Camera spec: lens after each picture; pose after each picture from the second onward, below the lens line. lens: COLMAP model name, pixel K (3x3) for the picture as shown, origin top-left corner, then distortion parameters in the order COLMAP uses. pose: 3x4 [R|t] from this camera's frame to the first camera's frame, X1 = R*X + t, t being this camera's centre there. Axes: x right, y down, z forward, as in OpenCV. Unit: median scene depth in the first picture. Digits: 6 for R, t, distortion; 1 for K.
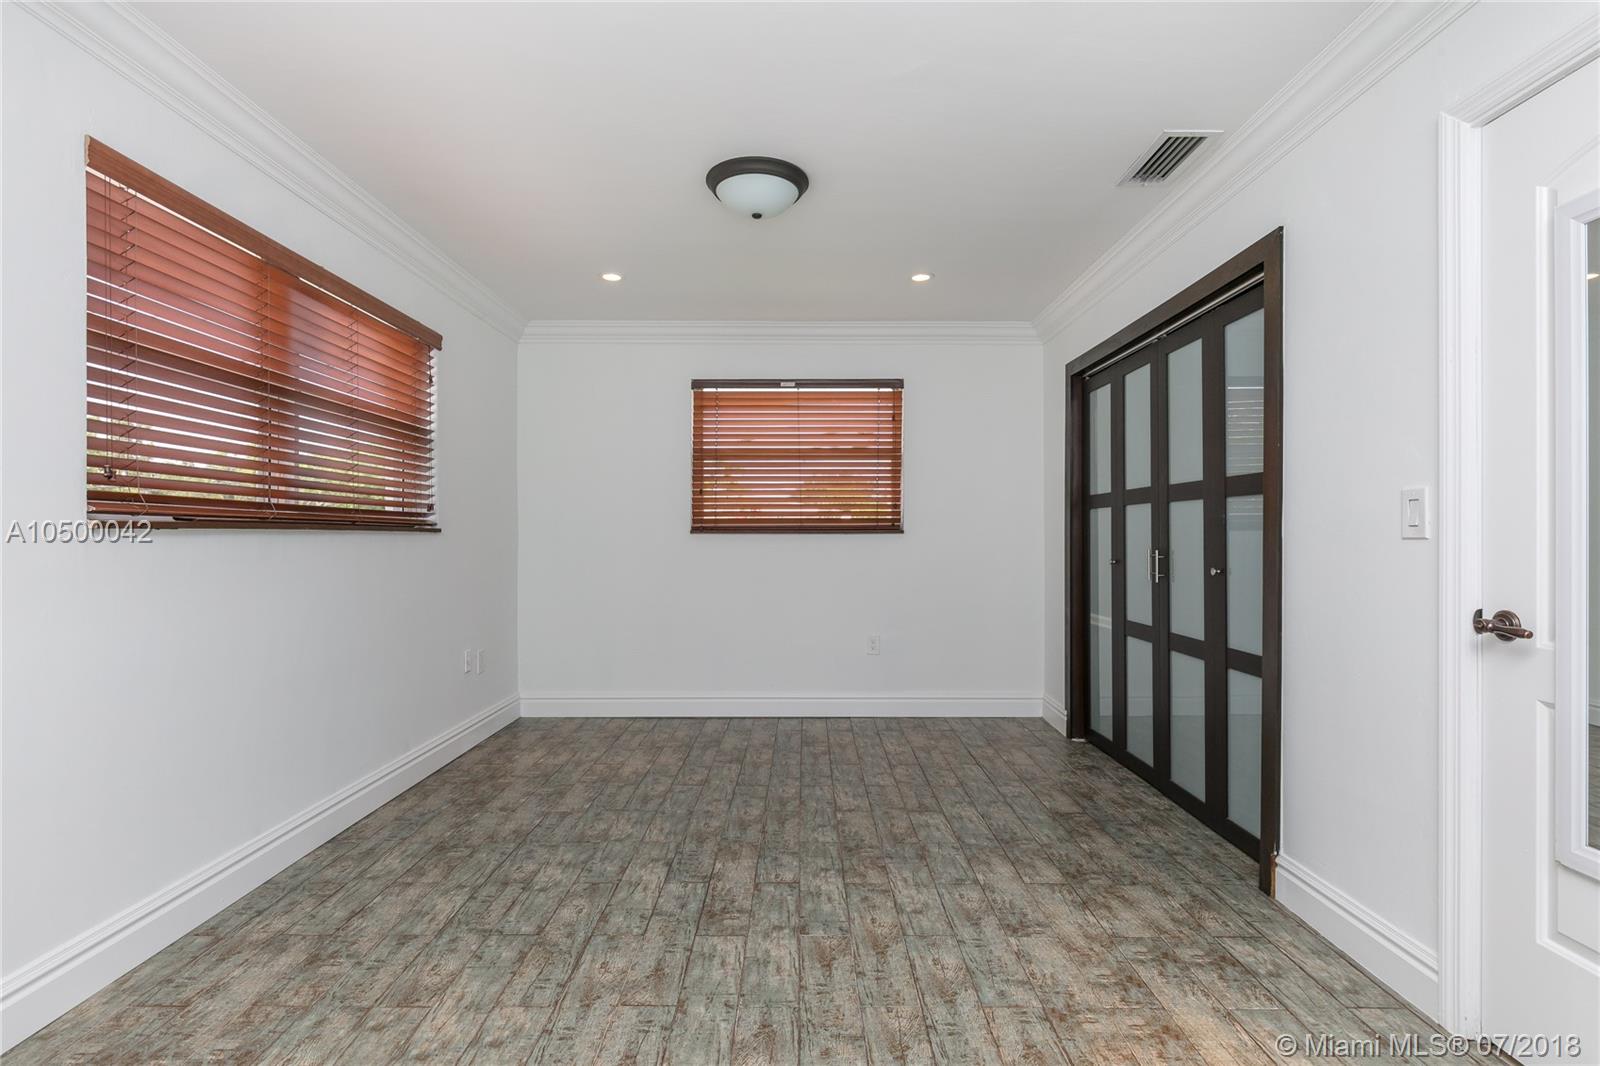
lens RADIAL K [[829.6, 0, 798.1], [0, 829.6, 534.4], [0, 0, 1]] dist [-0.000825, -0.000066]
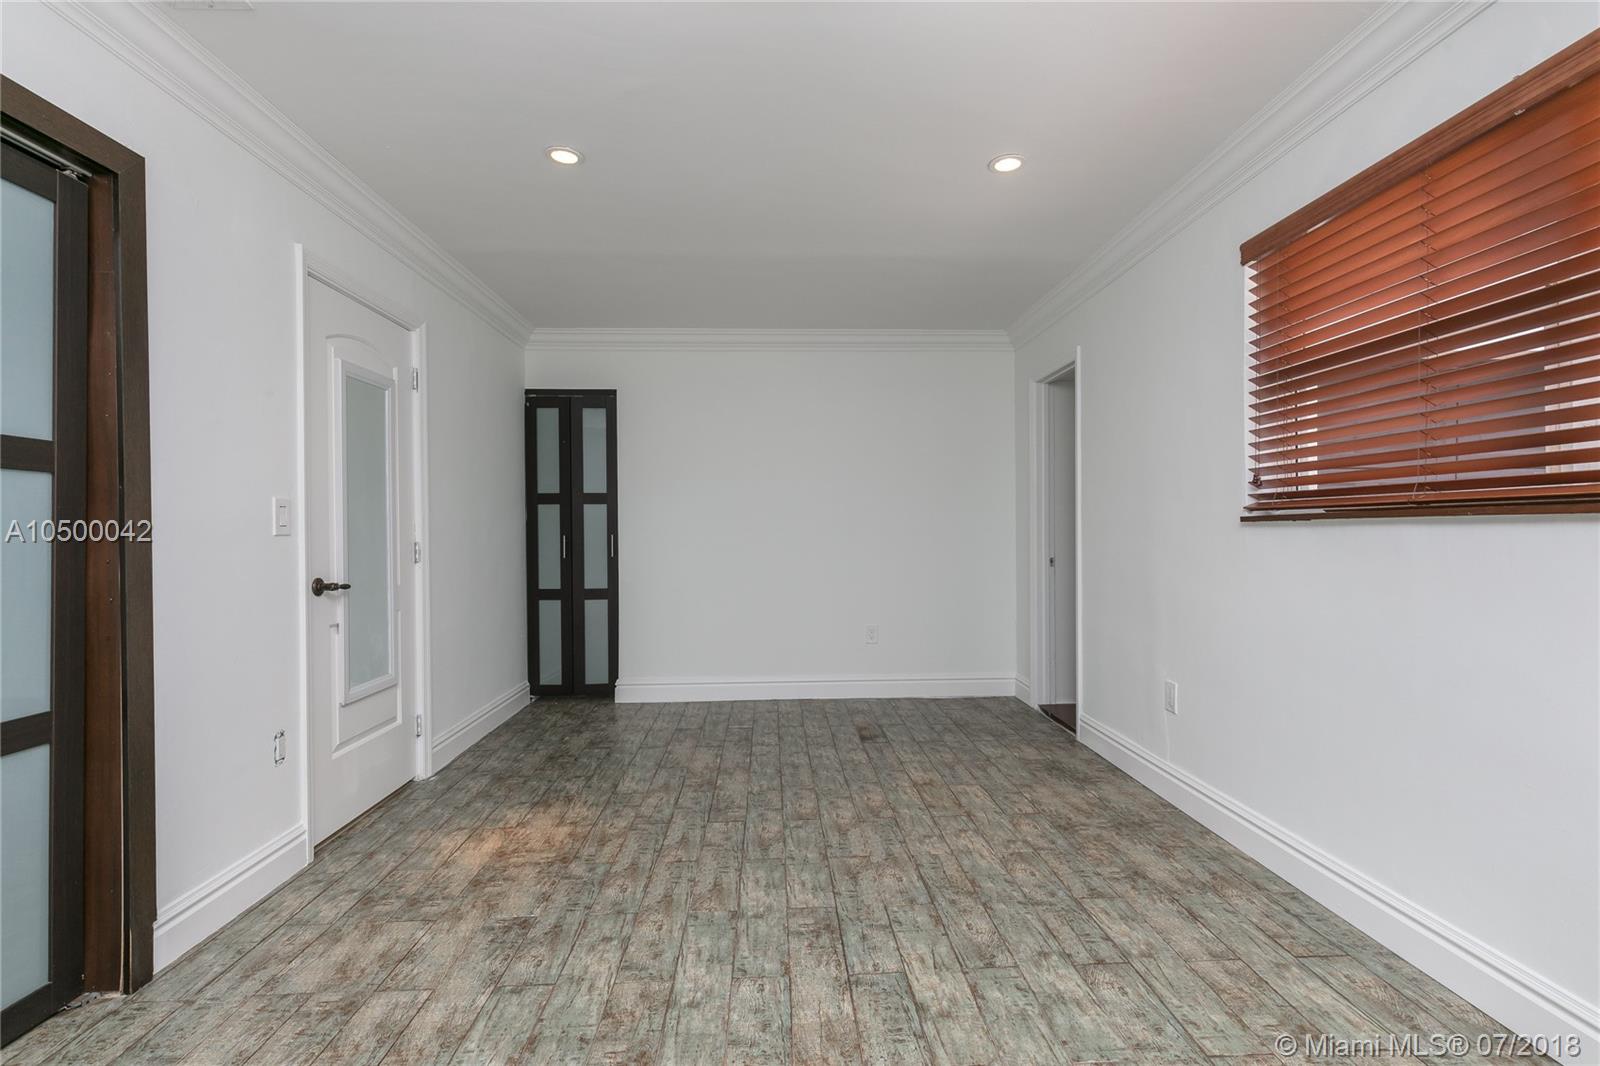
lens RADIAL K [[723.2, 0, 809.3], [0, 723.2, 531.5], [0, 0, 1]] dist [0.006726, 0.001550]
pose [[-0.998257, 0.007034, -0.058588, -0.038108], [0.007174, 0.999972, -0.002176, 0.005671], [0.058571, -0.002592, -0.998280, 1.909655]]
